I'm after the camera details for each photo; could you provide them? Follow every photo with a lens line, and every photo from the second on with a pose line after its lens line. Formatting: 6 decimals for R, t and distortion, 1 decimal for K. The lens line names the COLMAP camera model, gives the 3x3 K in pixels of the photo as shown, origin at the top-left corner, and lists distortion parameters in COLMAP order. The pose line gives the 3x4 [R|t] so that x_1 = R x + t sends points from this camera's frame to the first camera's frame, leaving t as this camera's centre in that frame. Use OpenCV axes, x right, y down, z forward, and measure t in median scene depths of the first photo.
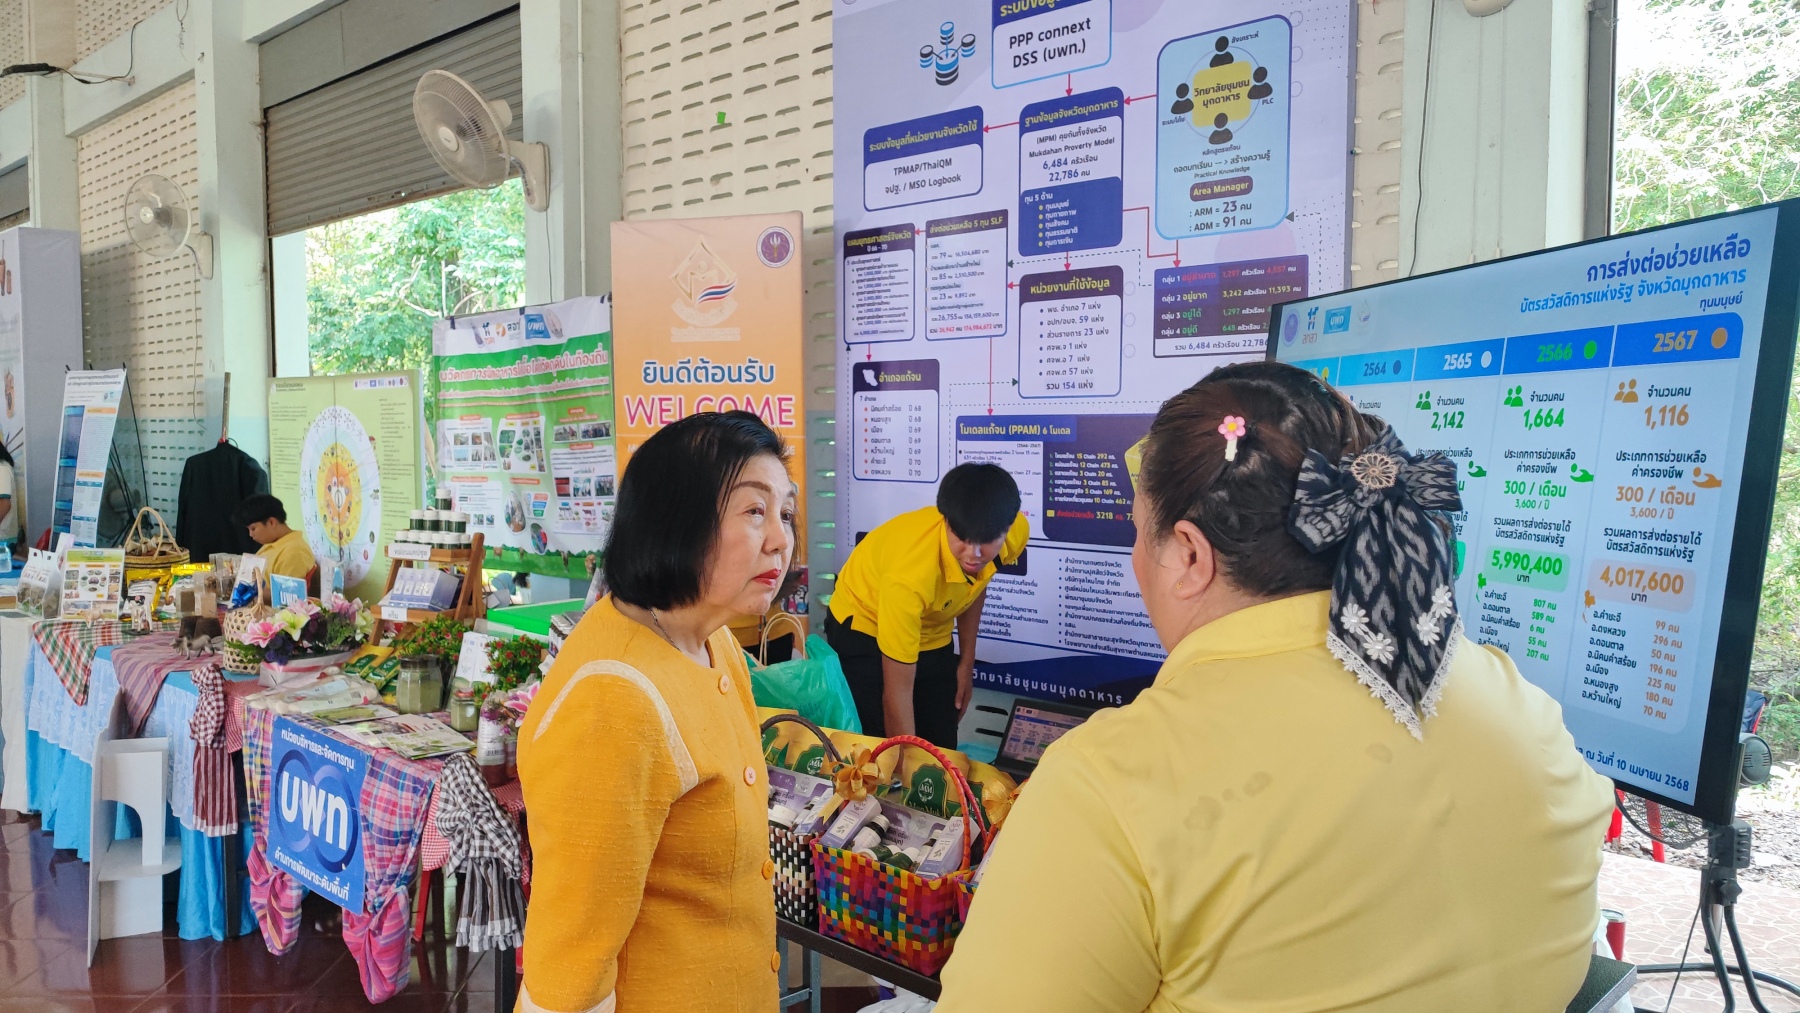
lens RADIAL K [[1298.9, 0, 890.7], [0, 1298.9, 518.2], [0, 0, 1]] dist [-0.013074, -0.028192]
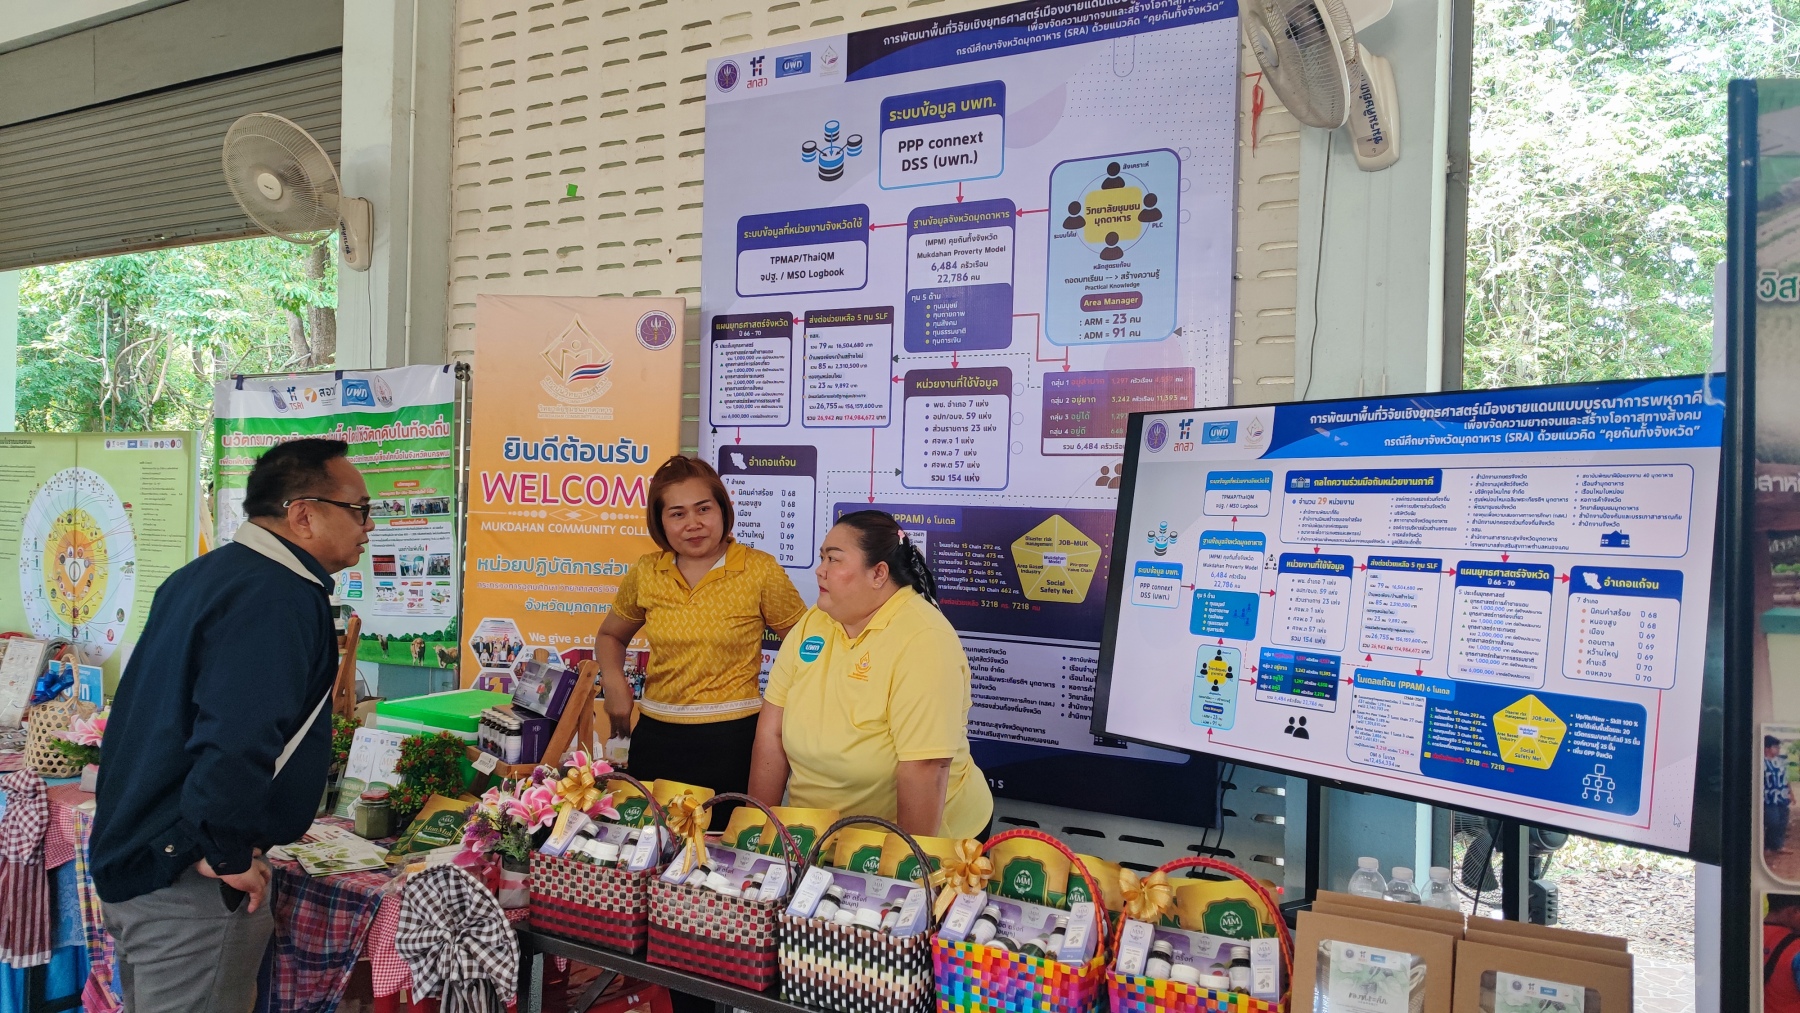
lens RADIAL K [[1298.9, 0, 880.3], [0, 1298.9, 513.4], [0, 0, 1]] dist [-0.013074, -0.028192]
pose [[0.969784, 0.025056, 0.242675, -0.161973], [-0.010348, 0.998041, -0.061694, -0.008997], [-0.243745, 0.057319, 0.968144, 0.012353]]
